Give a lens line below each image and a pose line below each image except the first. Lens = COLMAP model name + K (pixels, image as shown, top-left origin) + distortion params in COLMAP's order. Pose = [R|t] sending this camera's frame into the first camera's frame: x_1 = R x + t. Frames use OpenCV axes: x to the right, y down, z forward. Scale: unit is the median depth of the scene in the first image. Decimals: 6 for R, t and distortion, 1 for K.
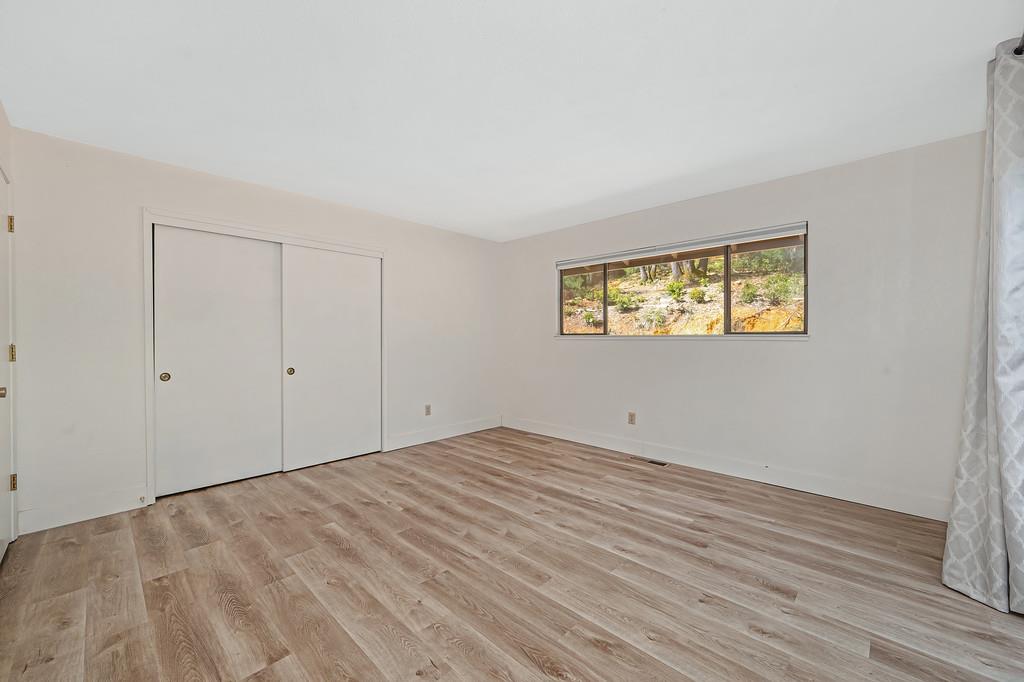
lens RADIAL K [[403.3, 0, 512.0], [0, 403.3, 341.0], [0, 0, 1]] dist [-0.003000, -0.000085]
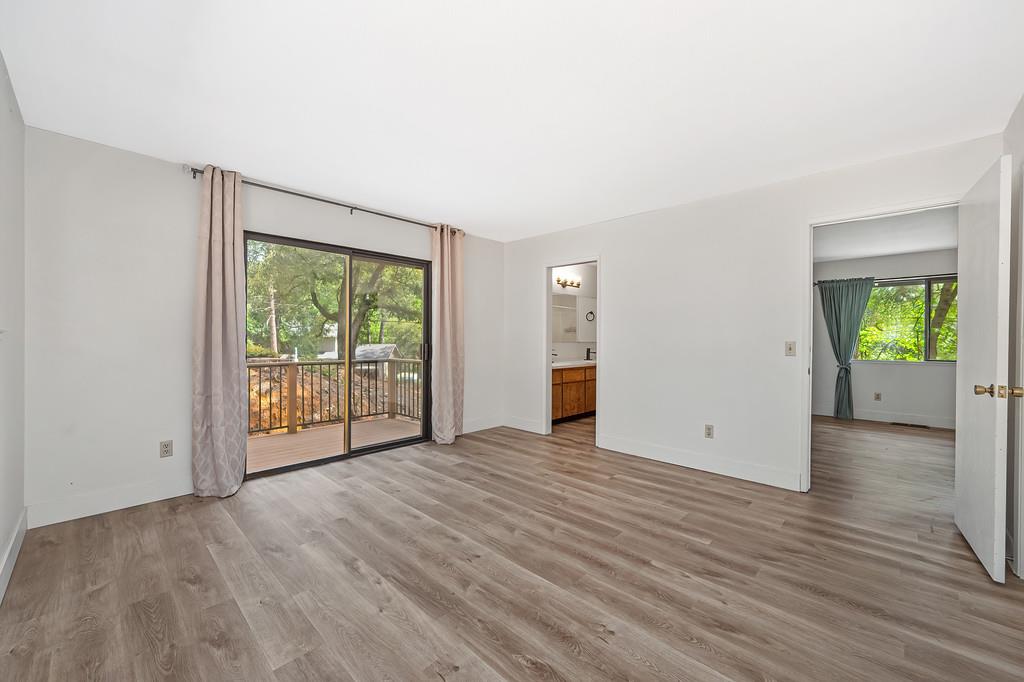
lens RADIAL K [[403.3, 0, 512.0], [0, 403.3, 341.0], [0, 0, 1]] dist [-0.003000, -0.000085]
pose [[-0.999987, -0.004994, -0.001014, -0.004213], [-0.005005, 0.999920, 0.011574, -0.010793], [0.000957, 0.011579, -0.999933, 1.891099]]
